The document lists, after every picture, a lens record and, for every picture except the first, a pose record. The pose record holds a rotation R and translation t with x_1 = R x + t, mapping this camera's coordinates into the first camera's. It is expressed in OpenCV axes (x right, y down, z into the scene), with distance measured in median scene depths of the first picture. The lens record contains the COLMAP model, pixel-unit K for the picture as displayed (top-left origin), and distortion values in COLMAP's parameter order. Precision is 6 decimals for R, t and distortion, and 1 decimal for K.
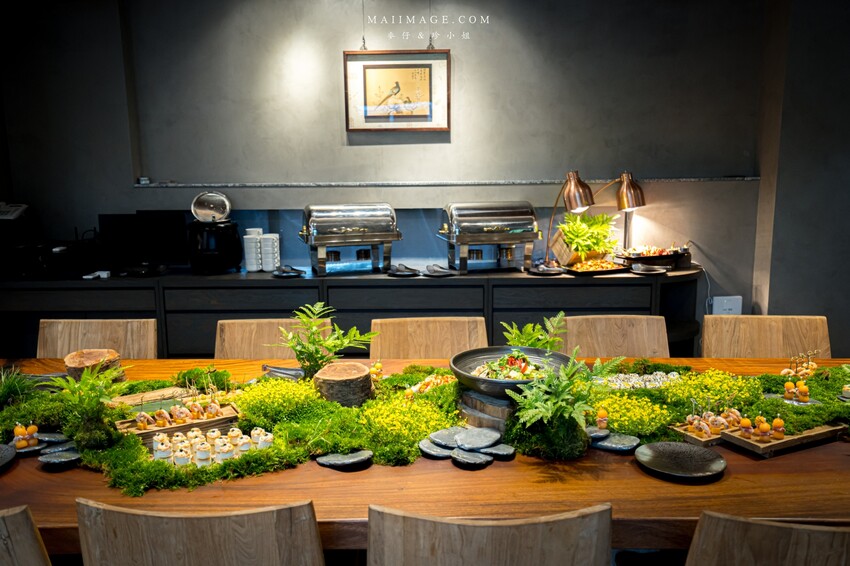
lens RADIAL K [[752.8, 0, 424.8], [0, 752.8, 283.0], [0, 0, 1]] dist [-0.008468, -0.001439]
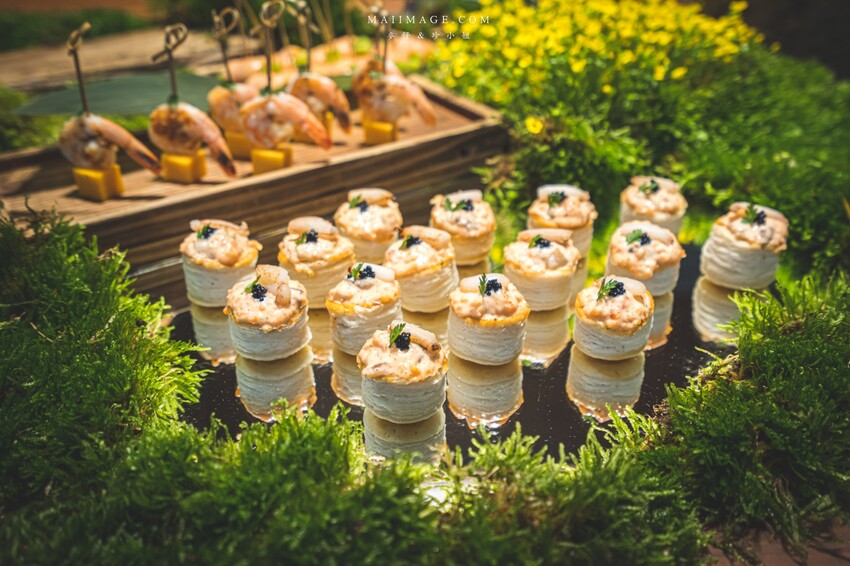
lens RADIAL K [[865.0, 0, 424.7], [0, 865.0, 282.8], [0, 0, 1]] dist [0.004324, 0.000000]
pose [[0.996272, -0.027092, 0.081906, -0.307277], [-0.003167, 0.937285, 0.348549, 0.132621], [-0.086212, -0.347509, 0.933705, 0.759746]]
